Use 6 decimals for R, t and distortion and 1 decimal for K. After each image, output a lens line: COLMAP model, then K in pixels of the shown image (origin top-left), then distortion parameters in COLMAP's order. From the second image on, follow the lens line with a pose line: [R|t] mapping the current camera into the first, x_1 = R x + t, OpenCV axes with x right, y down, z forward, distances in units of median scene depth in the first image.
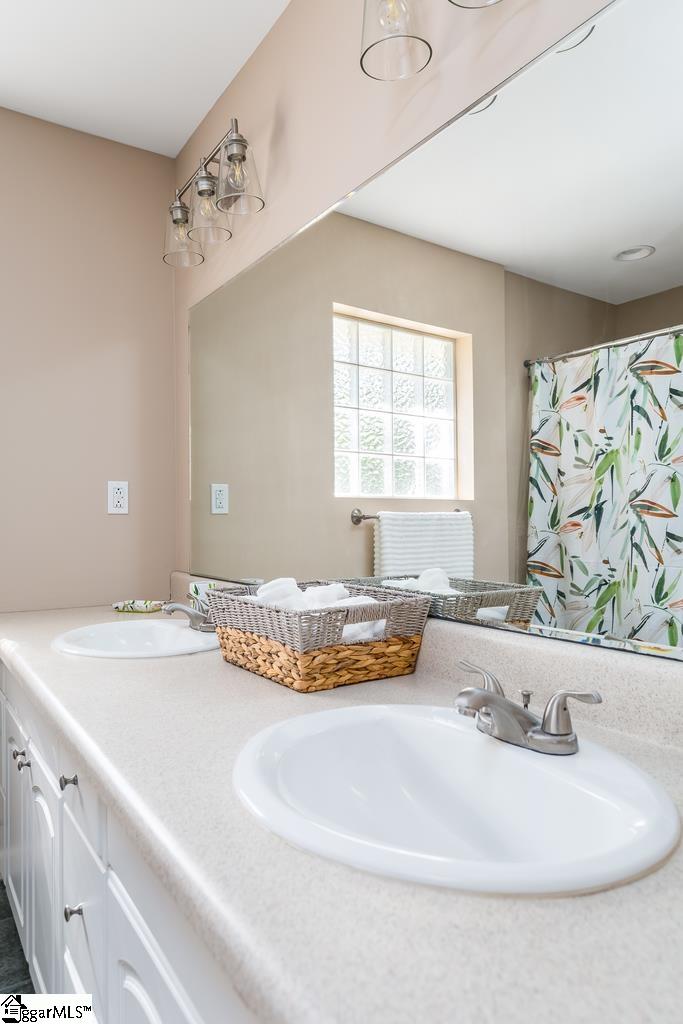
lens RADIAL K [[658.4, 0, 344.6], [0, 658.4, 511.6], [0, 0, 1]] dist [-0.000786, -0.002667]
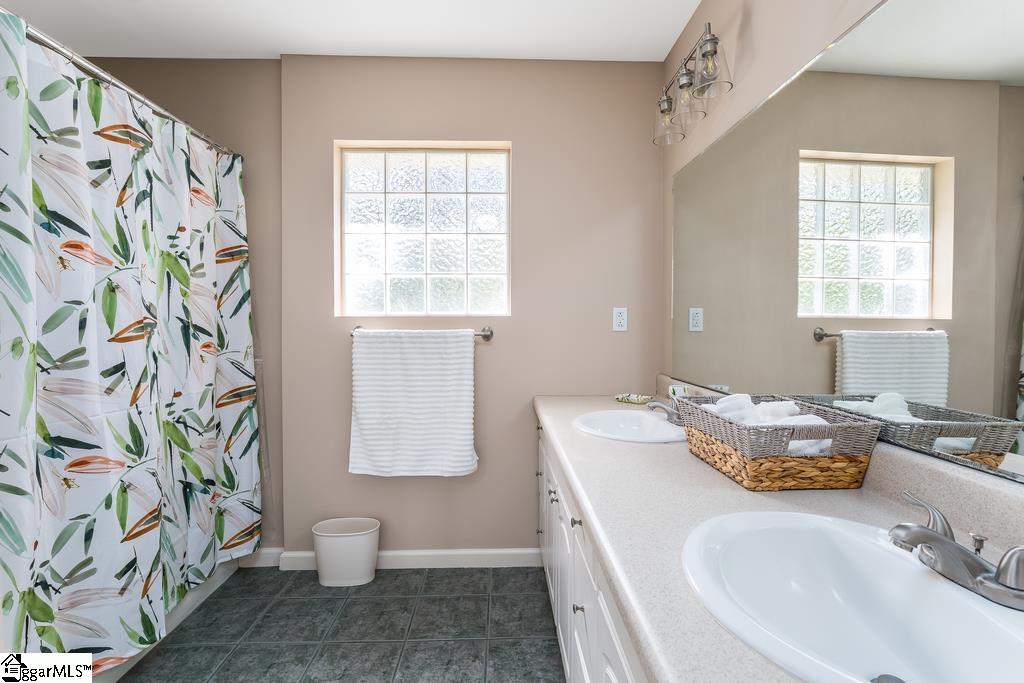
lens RADIAL K [[490.0, 0, 522.1], [0, 490.0, 338.2], [0, 0, 1]] dist [-0.017003, 0.003523]
pose [[0.856178, 0.022053, -0.516210, 0.013602], [-0.001928, 0.999218, 0.039490, -0.018210], [0.516677, -0.032816, 0.855551, -0.000696]]
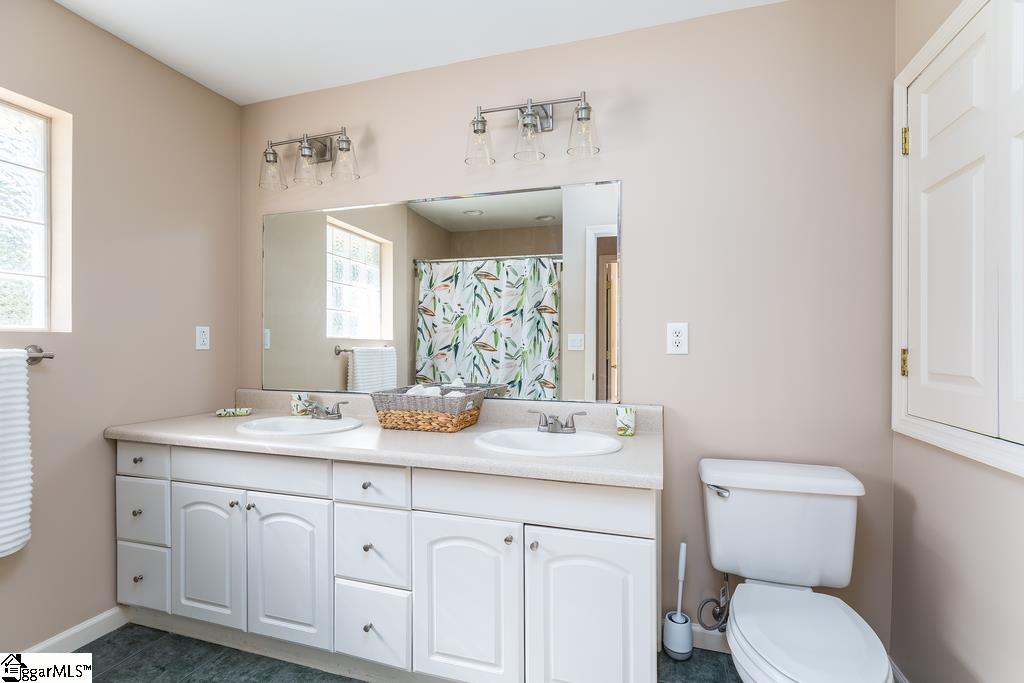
lens RADIAL K [[490.0, 0, 508.7], [0, 490.0, 343.3], [0, 0, 1]] dist [-0.017003, 0.003523]
pose [[0.773603, 0.010953, 0.633576, -0.417340], [-0.016465, 0.999860, 0.002819, -0.020065], [-0.633457, -0.012613, 0.773675, -0.190783]]
